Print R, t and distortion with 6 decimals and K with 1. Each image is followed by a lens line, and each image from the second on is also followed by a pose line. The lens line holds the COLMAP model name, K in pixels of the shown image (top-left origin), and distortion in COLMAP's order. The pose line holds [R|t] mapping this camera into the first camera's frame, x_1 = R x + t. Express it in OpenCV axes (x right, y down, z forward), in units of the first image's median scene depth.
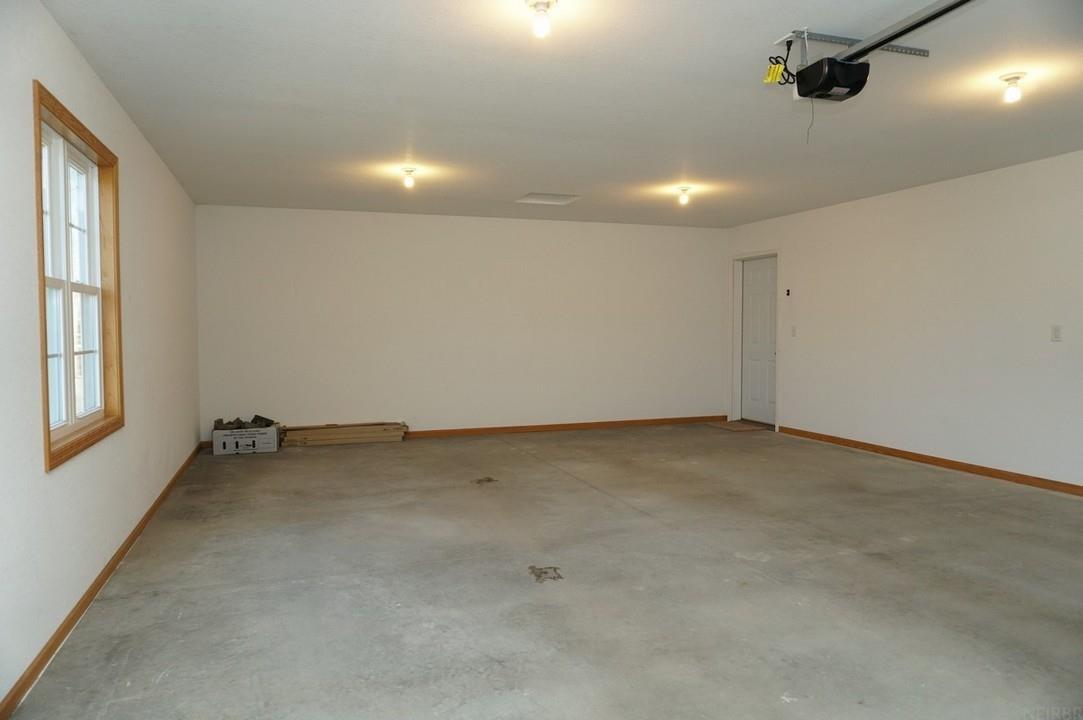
lens RADIAL K [[804.3, 0, 558.0], [0, 804.3, 359.5], [0, 0, 1]] dist [0.045603, 0.001428]
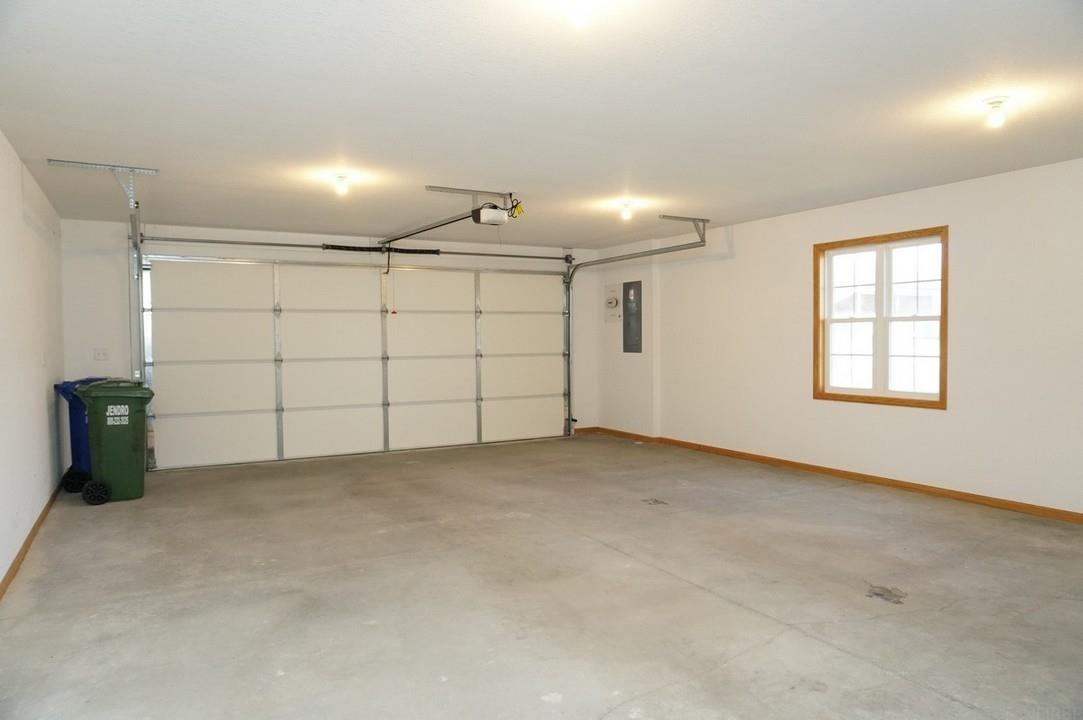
lens RADIAL K [[804.3, 0, 558.0], [0, 804.3, 359.5], [0, 0, 1]] dist [0.045603, 0.001428]
pose [[-0.986282, 0.003440, -0.165032, 0.382041], [-0.007581, 0.997784, 0.066101, -0.106640], [0.164893, 0.066446, -0.984071, 2.239300]]
